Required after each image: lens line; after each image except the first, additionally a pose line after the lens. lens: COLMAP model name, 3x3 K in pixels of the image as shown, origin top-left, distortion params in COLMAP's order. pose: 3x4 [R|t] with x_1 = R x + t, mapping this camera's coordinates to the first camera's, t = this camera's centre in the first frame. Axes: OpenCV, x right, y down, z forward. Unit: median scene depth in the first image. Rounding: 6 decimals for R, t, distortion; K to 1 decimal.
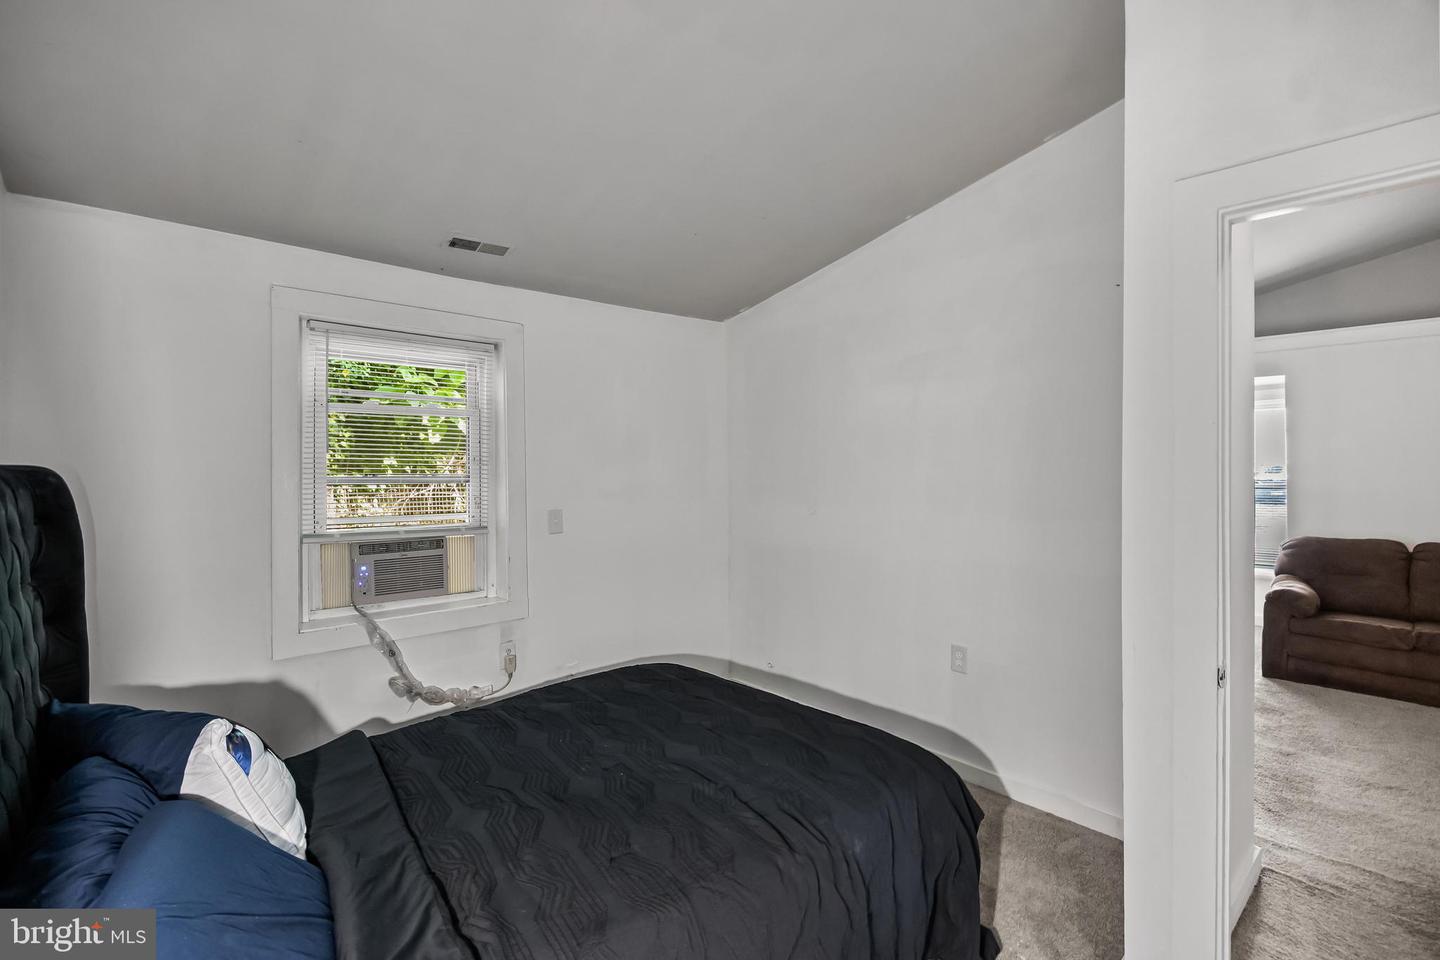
lens RADIAL K [[675.3, 0, 721.8], [0, 675.3, 464.0], [0, 0, 1]] dist [-0.000387, 0.000026]
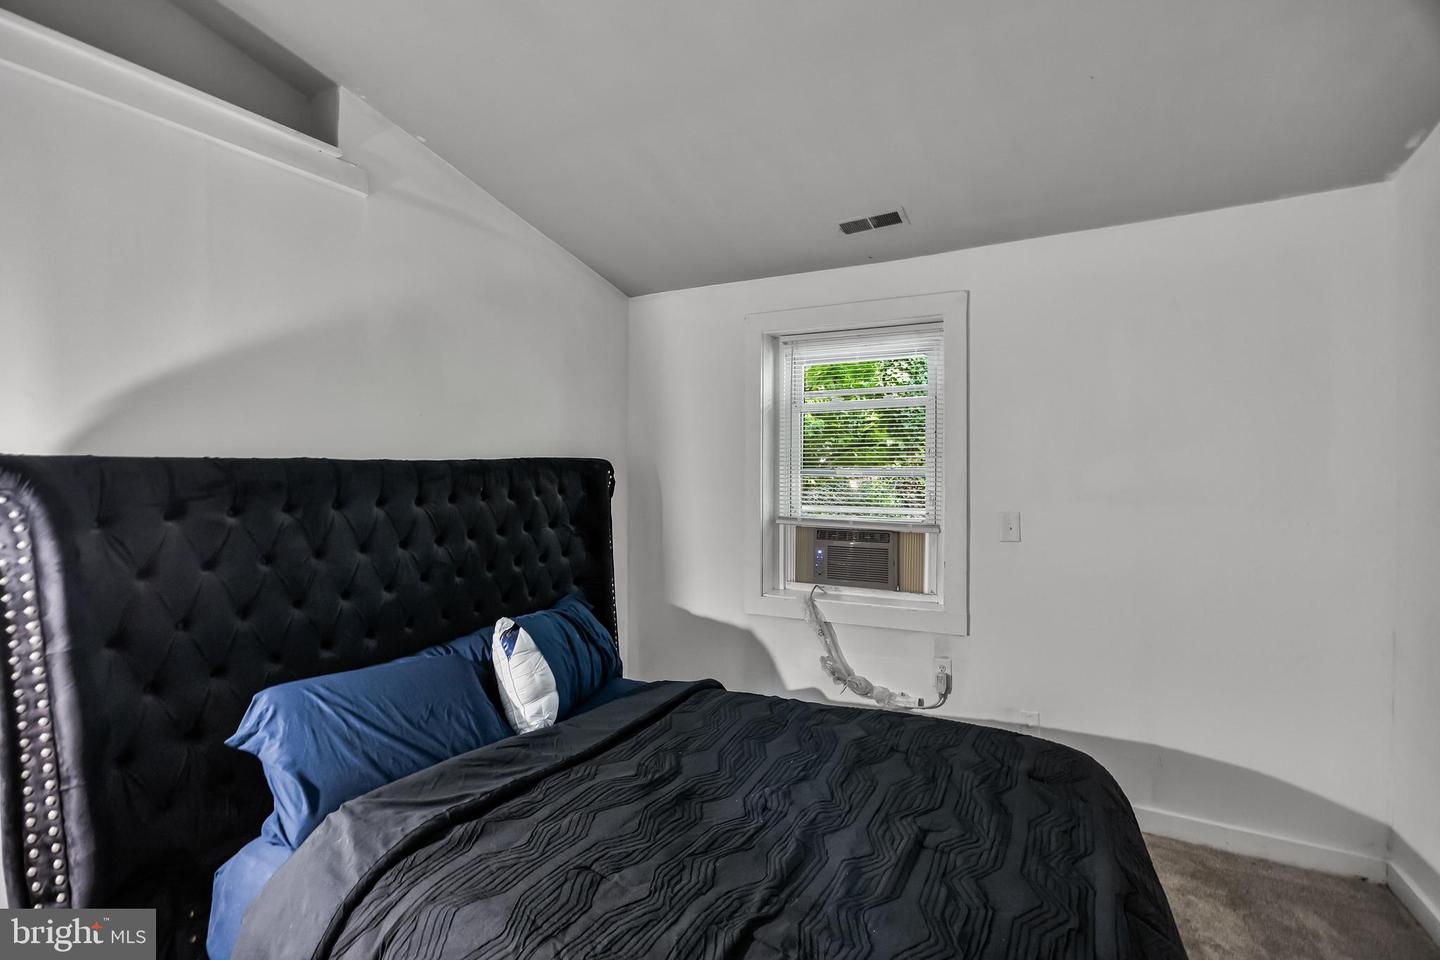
lens RADIAL K [[645.4, 0, 720.0], [0, 645.4, 480.0], [0, 0, 1]] dist [-0.001272, 0.000010]
pose [[0.347587, 0.017055, -0.937493, 0.418788], [0.001098, 0.999826, 0.018596, 0.017977], [0.937647, -0.007493, 0.347508, 0.497441]]
